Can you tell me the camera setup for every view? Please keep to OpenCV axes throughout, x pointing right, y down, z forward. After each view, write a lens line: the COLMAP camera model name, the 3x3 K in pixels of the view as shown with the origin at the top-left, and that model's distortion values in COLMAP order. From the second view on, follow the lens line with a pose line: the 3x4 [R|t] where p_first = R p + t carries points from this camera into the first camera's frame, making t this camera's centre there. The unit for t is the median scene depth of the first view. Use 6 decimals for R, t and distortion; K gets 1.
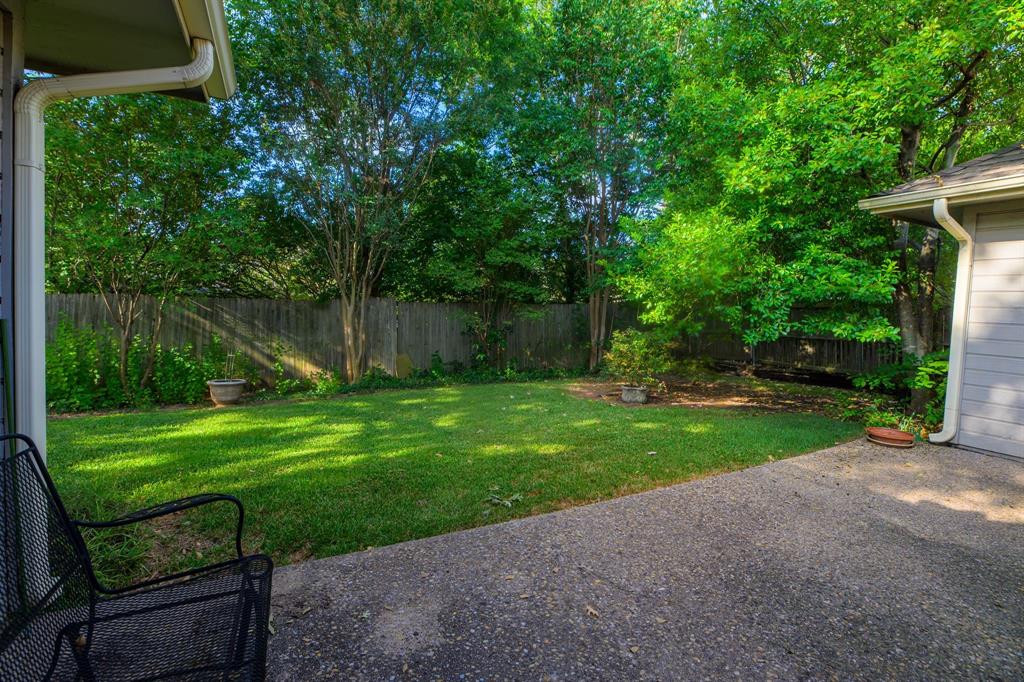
lens RADIAL K [[415.5, 0, 512.7], [0, 415.5, 344.8], [0, 0, 1]] dist [0.001596, -0.005197]
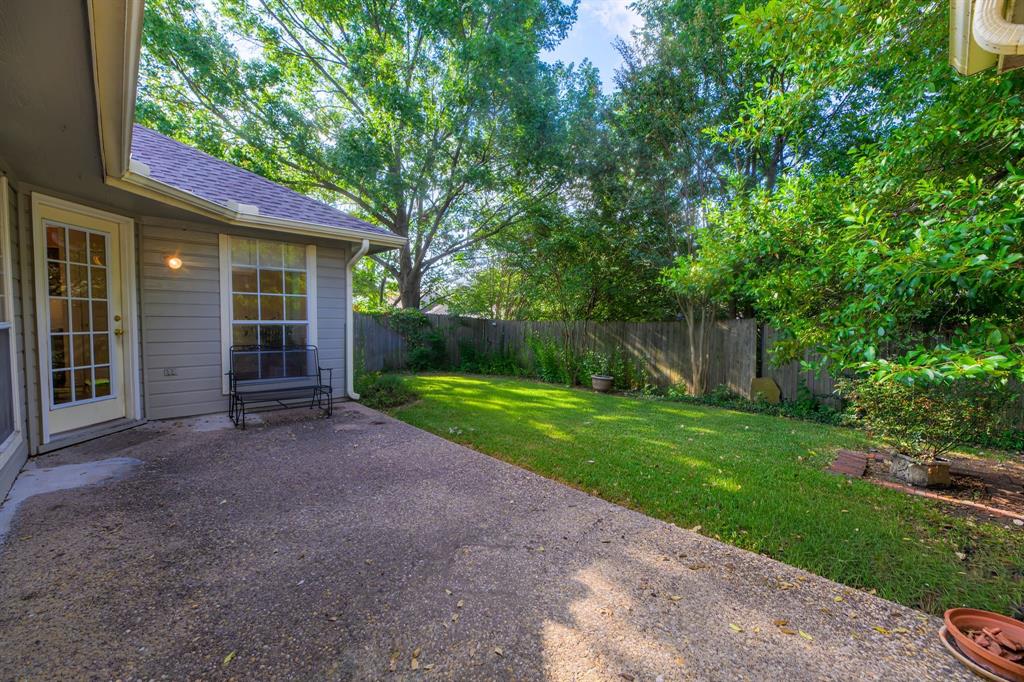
lens RADIAL K [[415.5, 0, 512.7], [0, 415.5, 344.8], [0, 0, 1]] dist [0.001596, -0.005197]
pose [[0.313035, 0.039903, -0.948903, 1.483317], [-0.103572, 0.994593, 0.007657, -0.009396], [0.944077, 0.095883, 0.315475, 0.593197]]
